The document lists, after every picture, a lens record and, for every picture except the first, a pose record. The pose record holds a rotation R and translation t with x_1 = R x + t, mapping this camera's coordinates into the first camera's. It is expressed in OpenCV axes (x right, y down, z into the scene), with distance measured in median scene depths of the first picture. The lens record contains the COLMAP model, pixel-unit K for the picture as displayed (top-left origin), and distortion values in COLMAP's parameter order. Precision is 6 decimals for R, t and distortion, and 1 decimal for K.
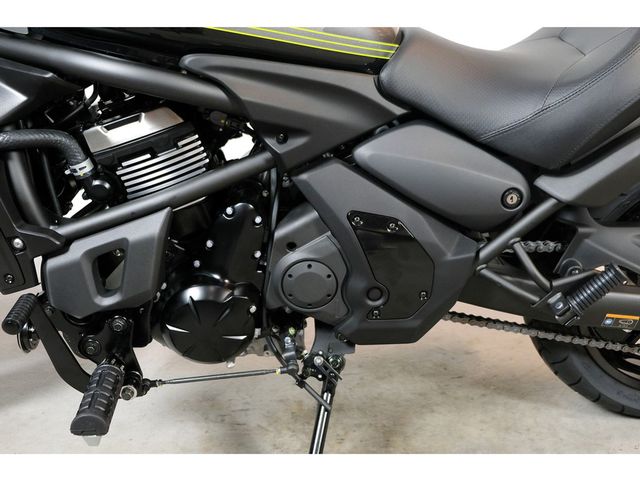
lens RADIAL K [[850.8, 0, 359.5], [0, 850.8, 239.9], [0, 0, 1]] dist [-0.010897, 0.005474]
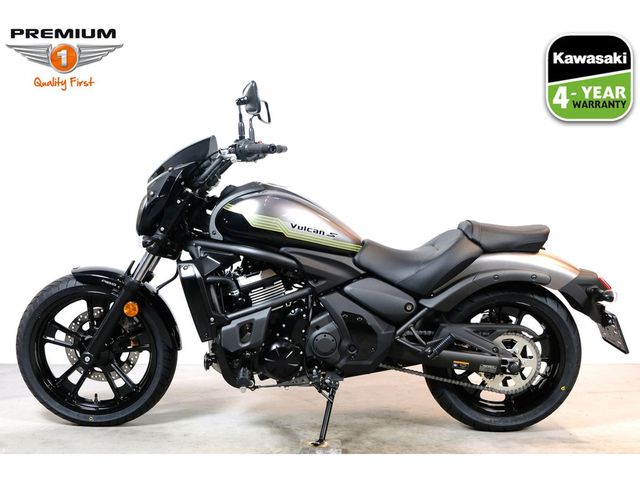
lens RADIAL K [[524.7, 0, 320.0], [0, 524.7, 240.0], [0, 0, 1]] dist [-0.003439, -0.003867]
pose [[0.998767, 0.005521, -0.049337, -0.001555], [-0.017969, 0.966618, -0.255590, 0.149159], [0.046279, 0.256161, 0.965526, -0.498324]]
